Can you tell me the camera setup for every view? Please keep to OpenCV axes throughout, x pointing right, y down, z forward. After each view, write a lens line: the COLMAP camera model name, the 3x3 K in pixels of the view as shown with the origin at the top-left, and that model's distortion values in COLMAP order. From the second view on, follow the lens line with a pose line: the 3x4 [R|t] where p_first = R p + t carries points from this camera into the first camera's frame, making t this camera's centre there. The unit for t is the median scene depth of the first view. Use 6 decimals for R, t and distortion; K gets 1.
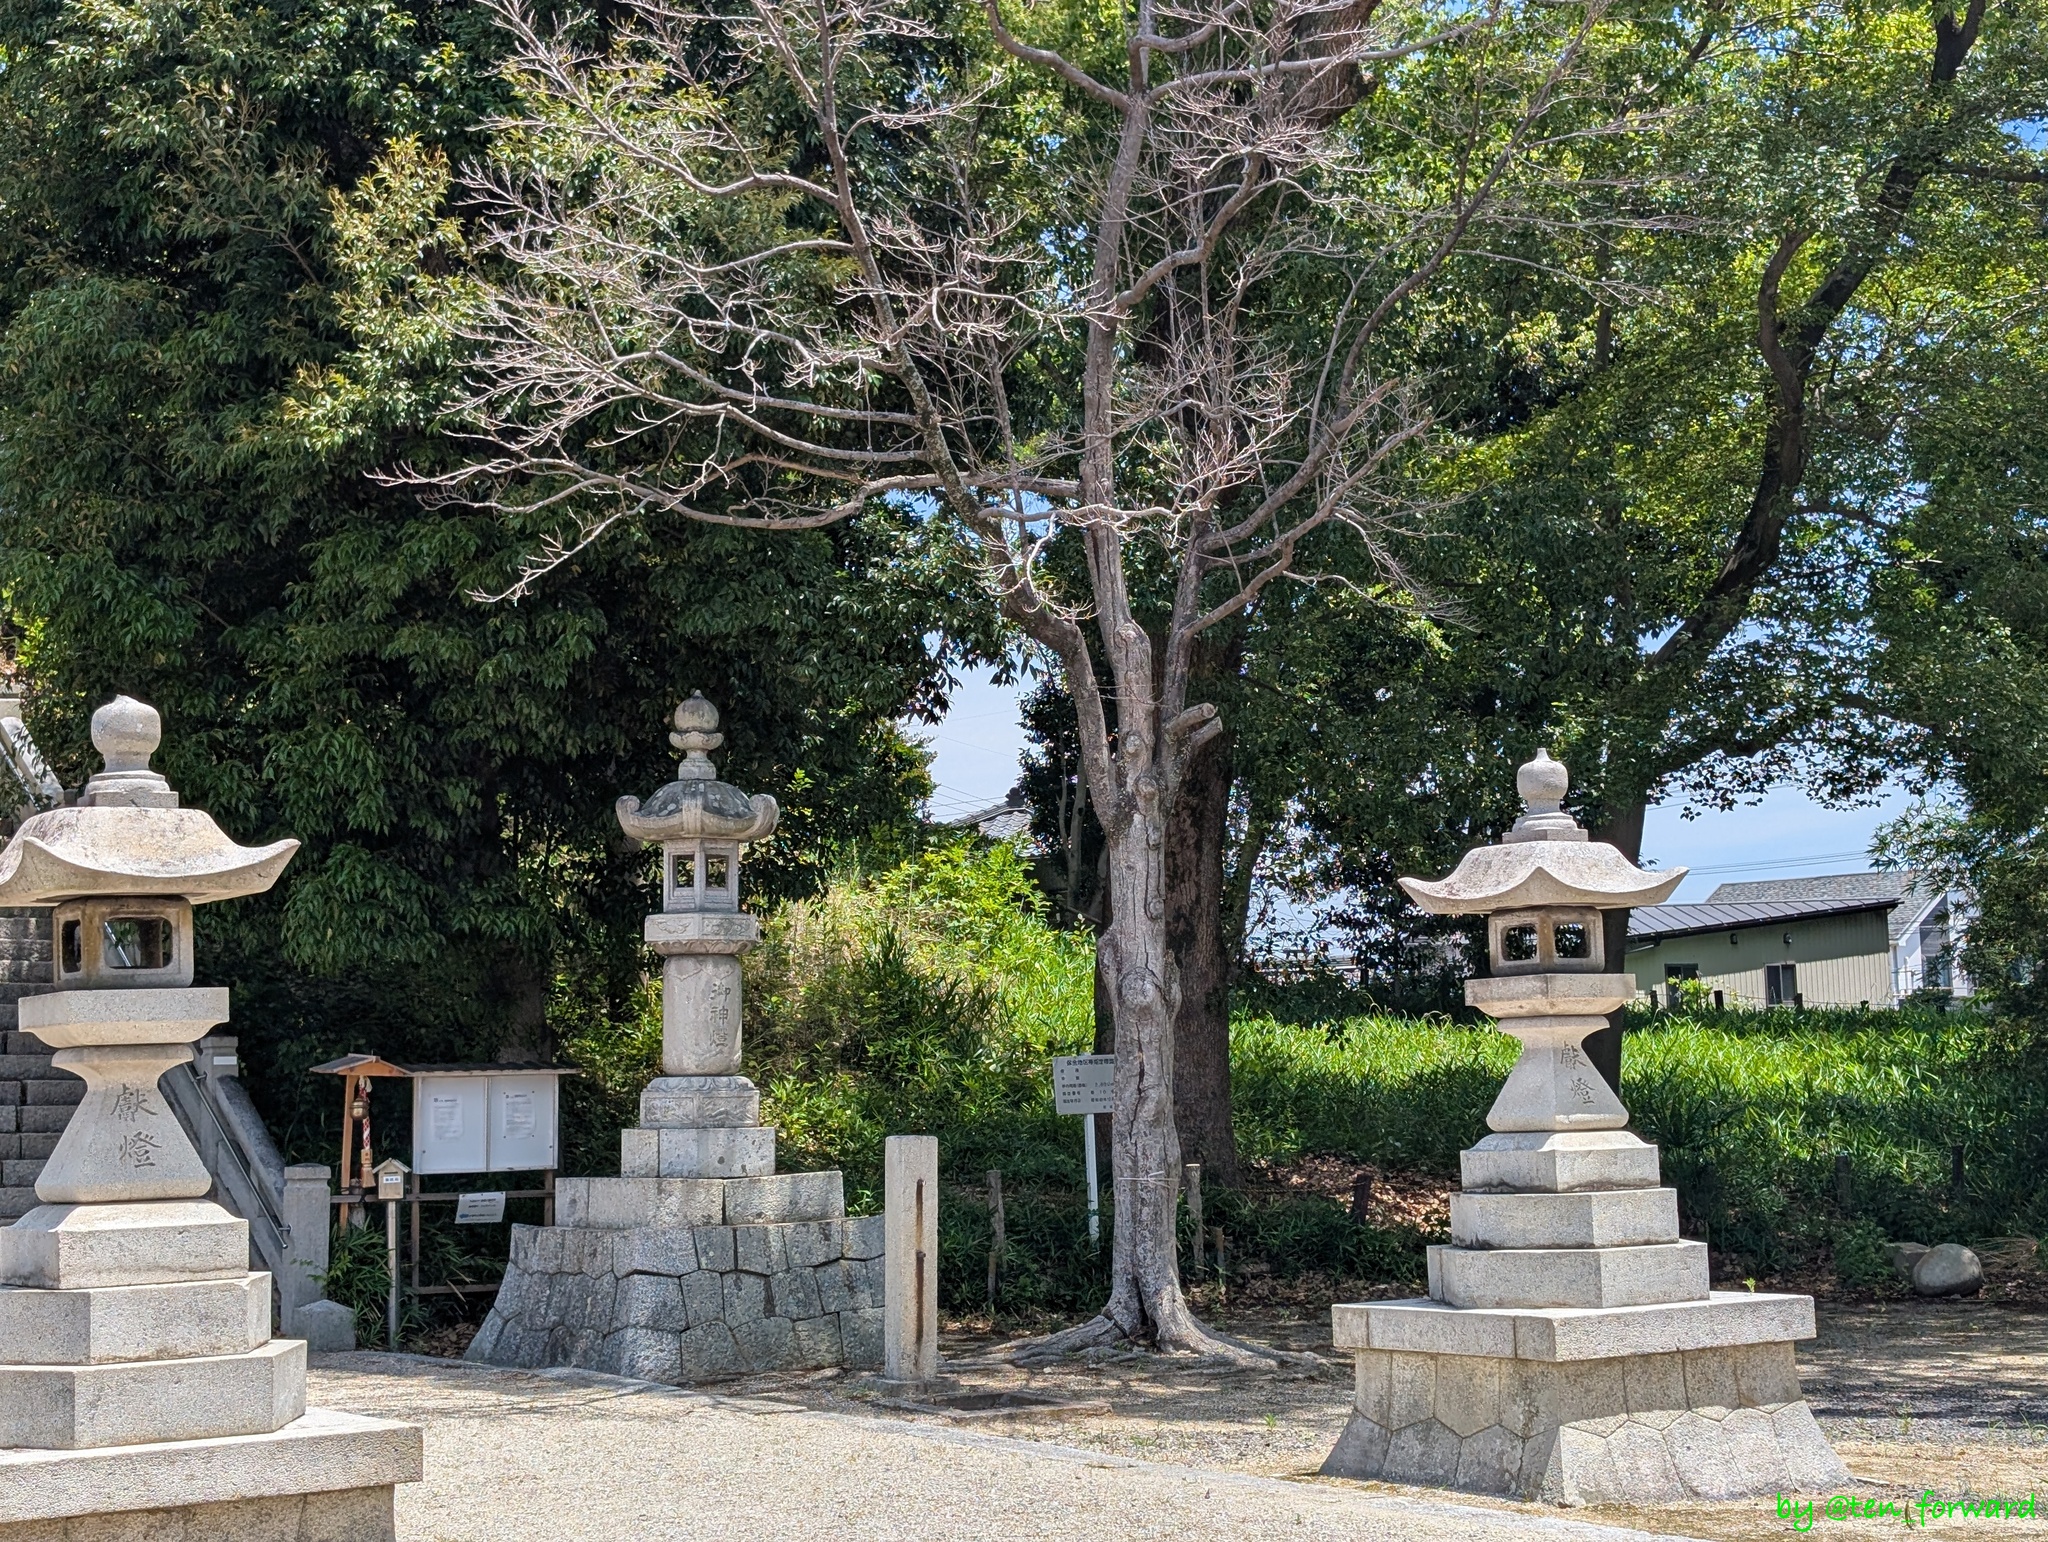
lens RADIAL K [[3229.9, 0, 1017.0], [0, 3229.9, 771.4], [0, 0, 1]] dist [0.052765, 0.000000]
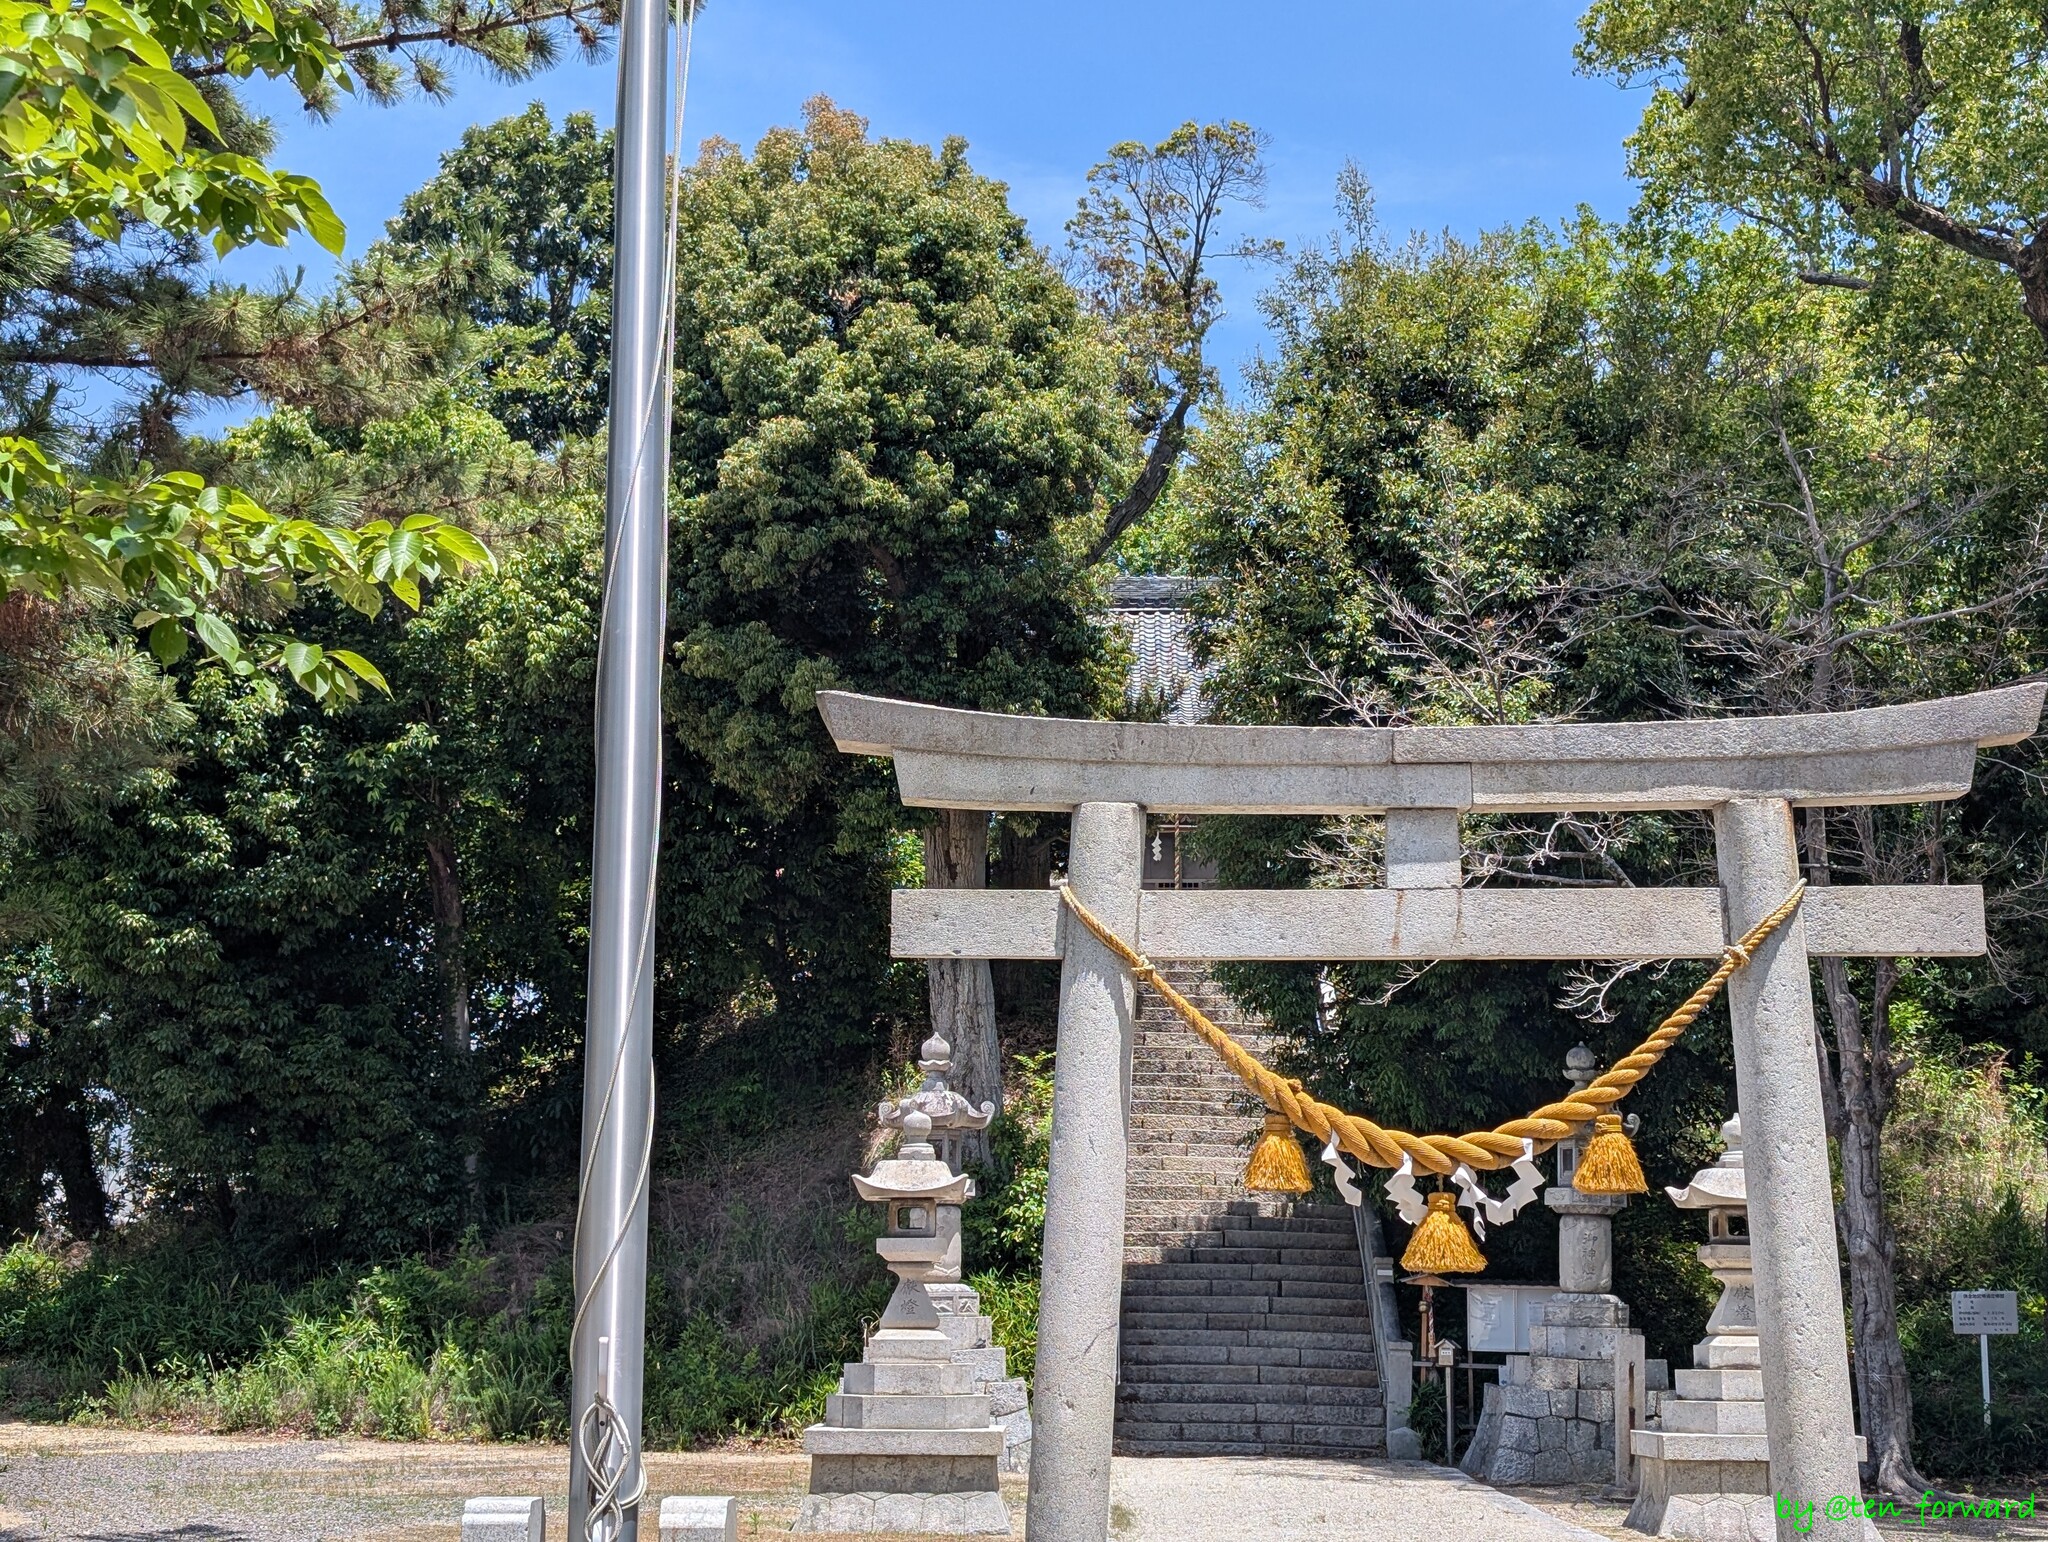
lens RADIAL K [[3229.9, 0, 1041.4], [0, 3229.9, 774.1], [0, 0, 1]] dist [0.052765, 0.000000]
pose [[0.835808, -0.052714, -0.546485, 0.546517], [0.017567, 0.997438, -0.069345, -0.050639], [0.548741, 0.048359, 0.834593, -0.451302]]
